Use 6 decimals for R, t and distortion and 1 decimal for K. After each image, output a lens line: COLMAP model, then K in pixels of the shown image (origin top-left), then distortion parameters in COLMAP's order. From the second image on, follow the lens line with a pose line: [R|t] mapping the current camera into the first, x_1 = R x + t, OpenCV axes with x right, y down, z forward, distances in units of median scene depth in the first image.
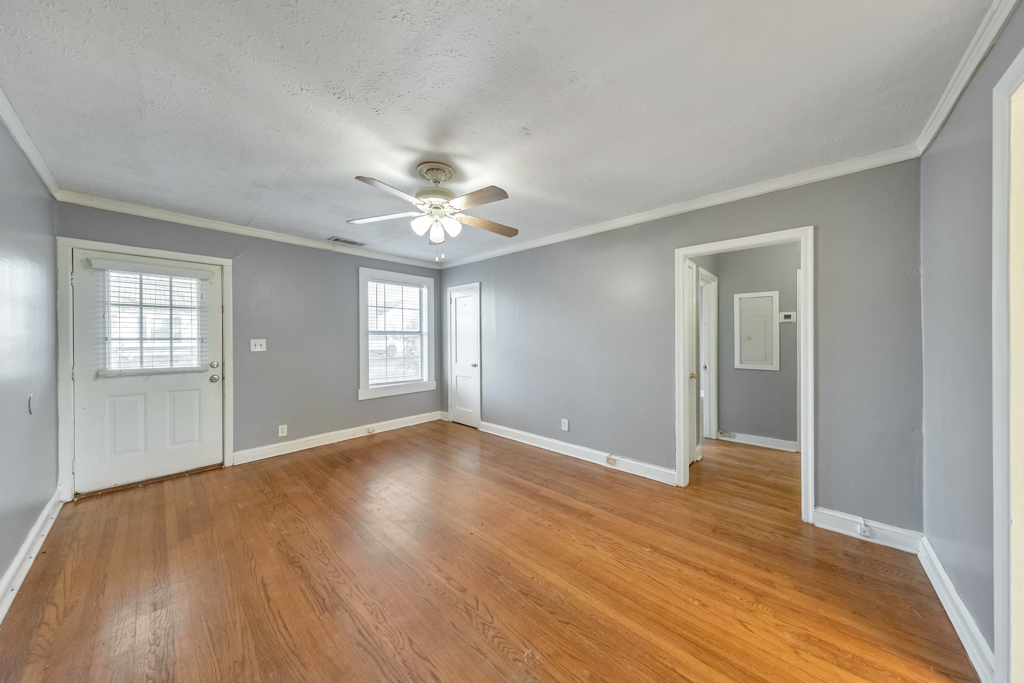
lens RADIAL K [[327.3, 0, 511.7], [0, 327.3, 339.8], [0, 0, 1]] dist [0.010088, -0.000086]
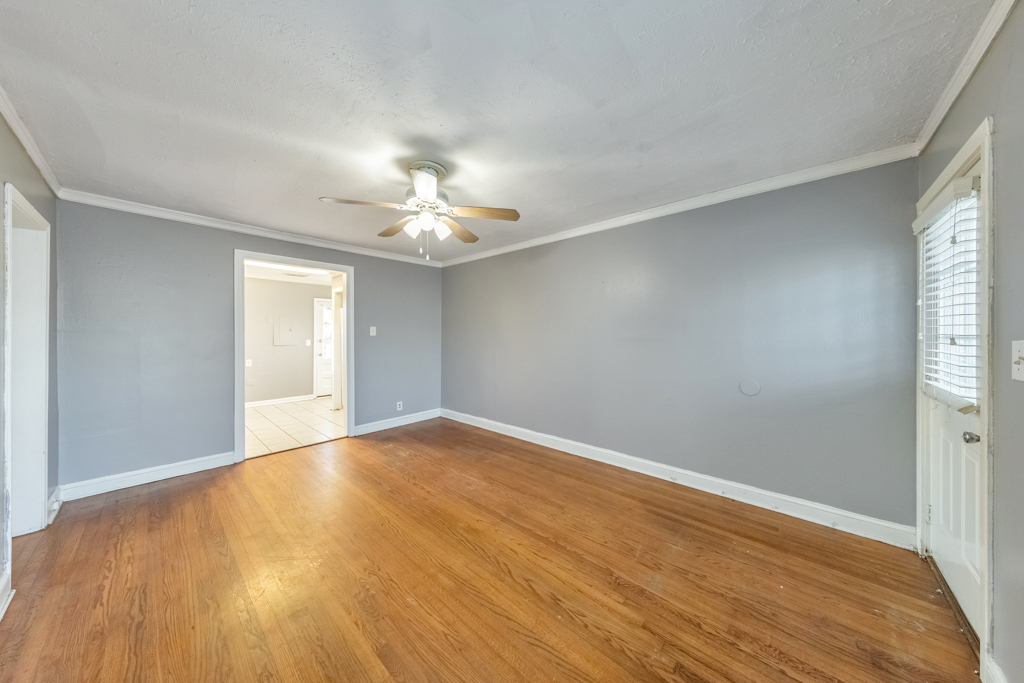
lens RADIAL K [[327.3, 0, 511.7], [0, 327.3, 339.8], [0, 0, 1]] dist [0.010088, -0.000086]
pose [[-0.999999, 0.001052, 0.000618, -0.519167], [0.001064, 0.999800, 0.019969, -0.014380], [-0.000597, 0.019969, -0.999800, 2.147289]]
